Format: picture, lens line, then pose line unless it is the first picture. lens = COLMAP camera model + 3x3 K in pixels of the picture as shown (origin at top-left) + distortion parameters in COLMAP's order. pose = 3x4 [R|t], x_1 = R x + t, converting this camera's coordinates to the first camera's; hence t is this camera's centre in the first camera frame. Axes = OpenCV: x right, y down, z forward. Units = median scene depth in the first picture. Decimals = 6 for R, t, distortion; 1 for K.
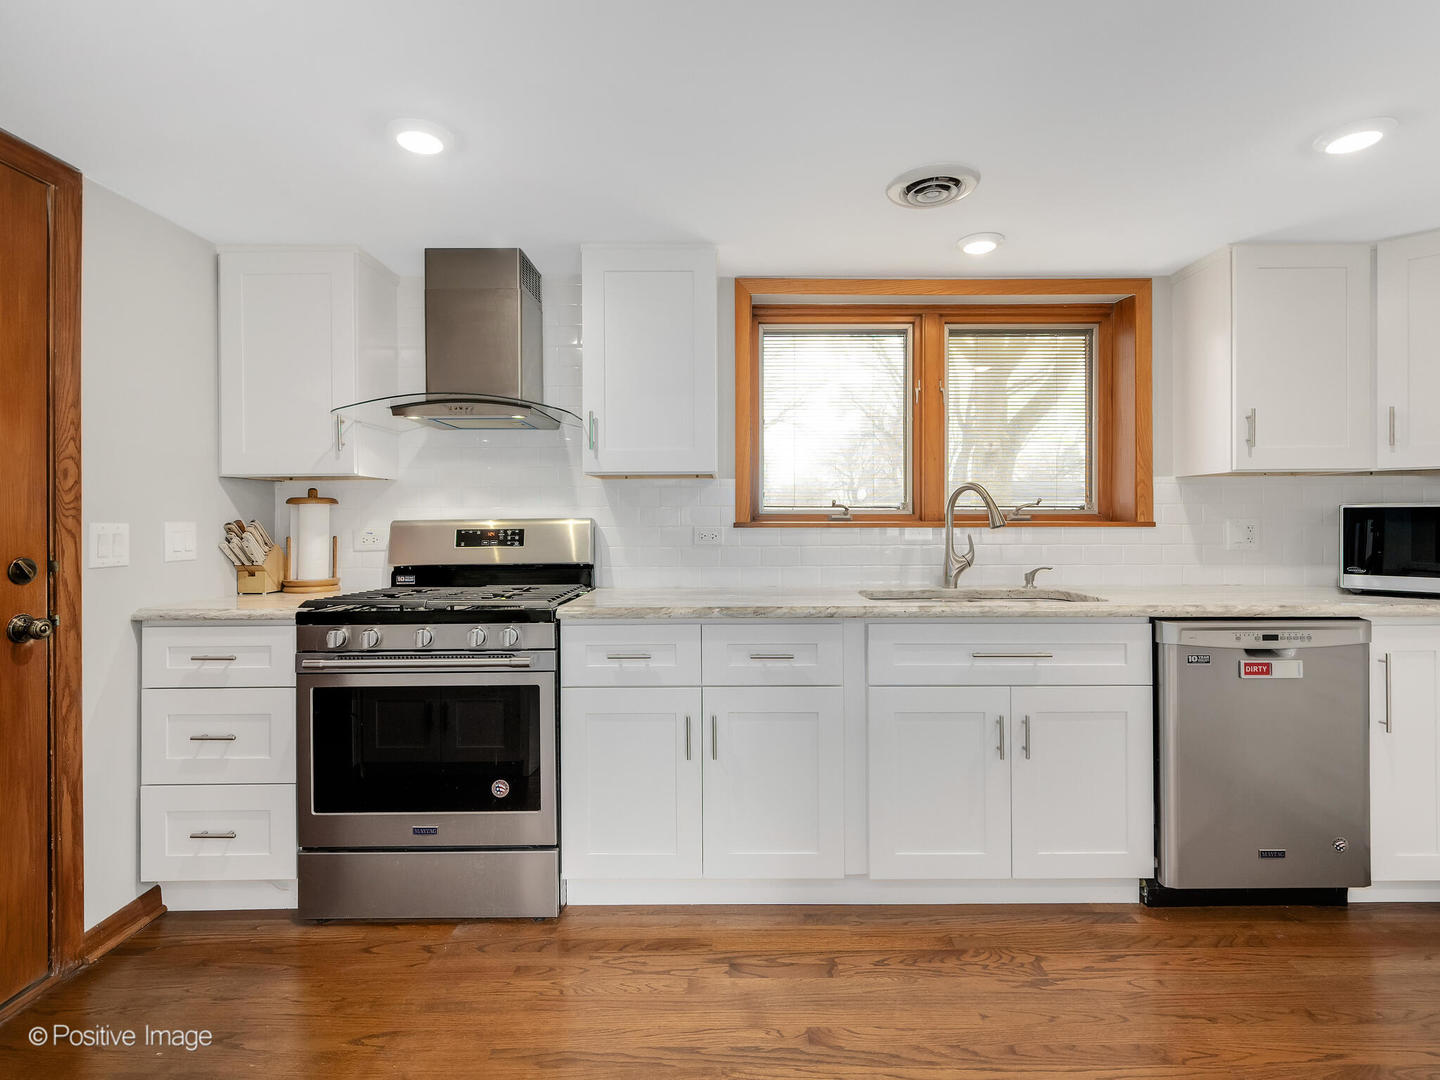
lens RADIAL K [[663.6, 0, 719.7], [0, 663.6, 530.2], [0, 0, 1]] dist [-0.000185, 0.000307]
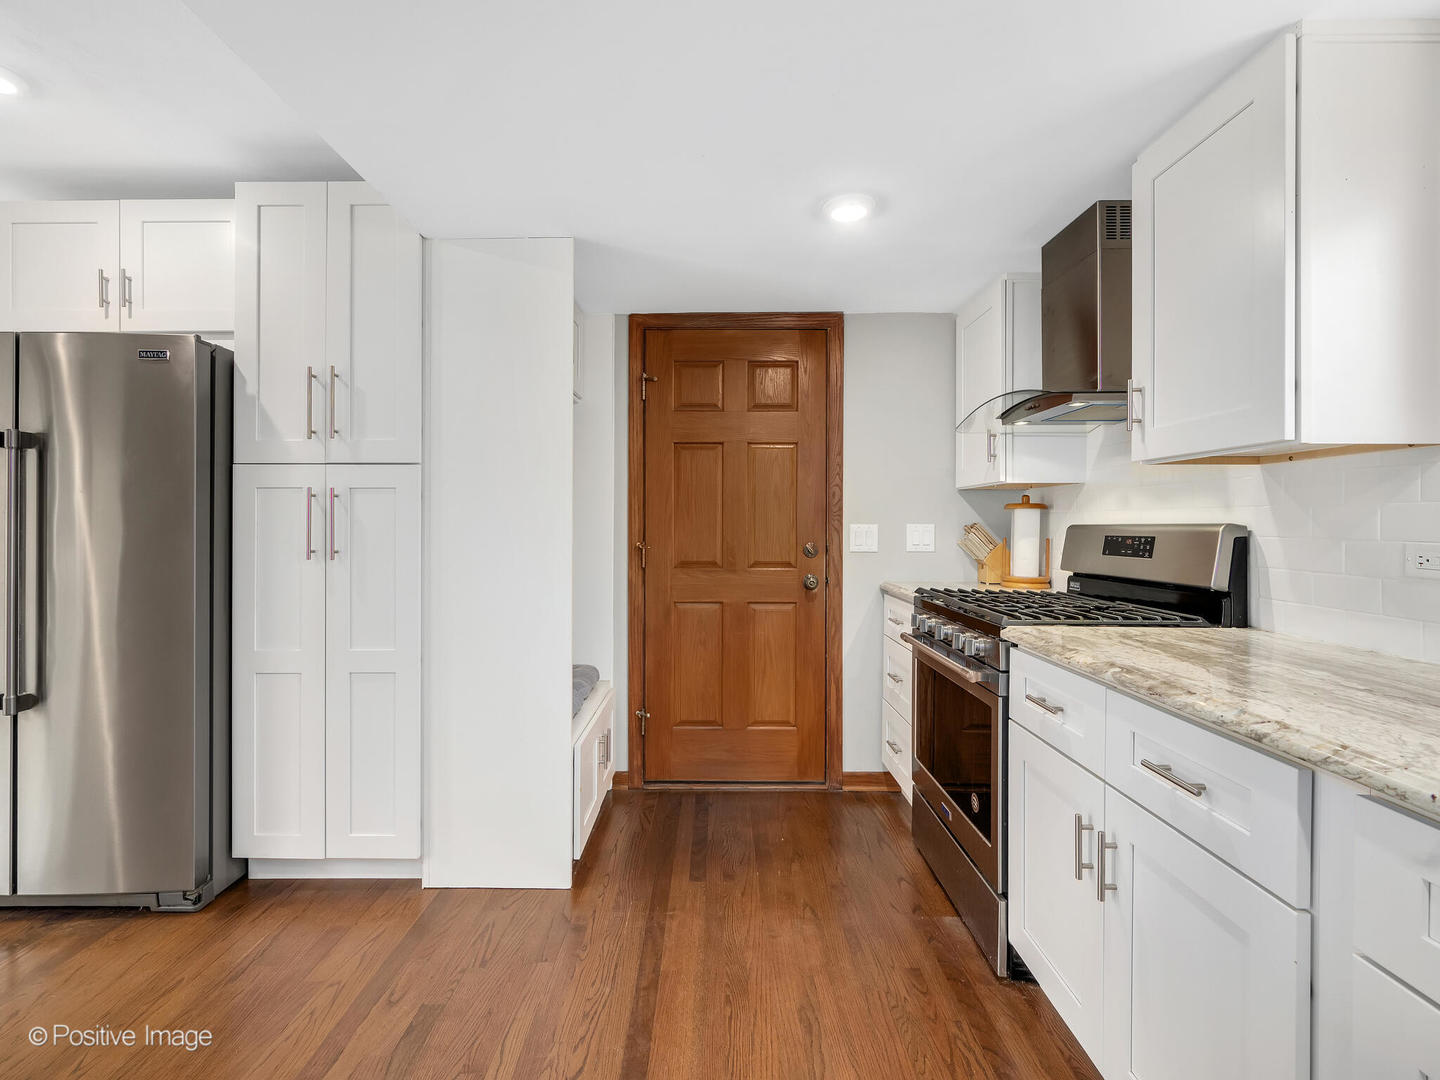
lens RADIAL K [[663.6, 0, 726.8], [0, 663.6, 525.3], [0, 0, 1]] dist [-0.000185, 0.000307]
pose [[-0.000400, 0.010663, -0.999943, 0.547613], [-0.018969, 0.999763, 0.010669, -0.015699], [0.999820, 0.018972, -0.000197, 0.554128]]
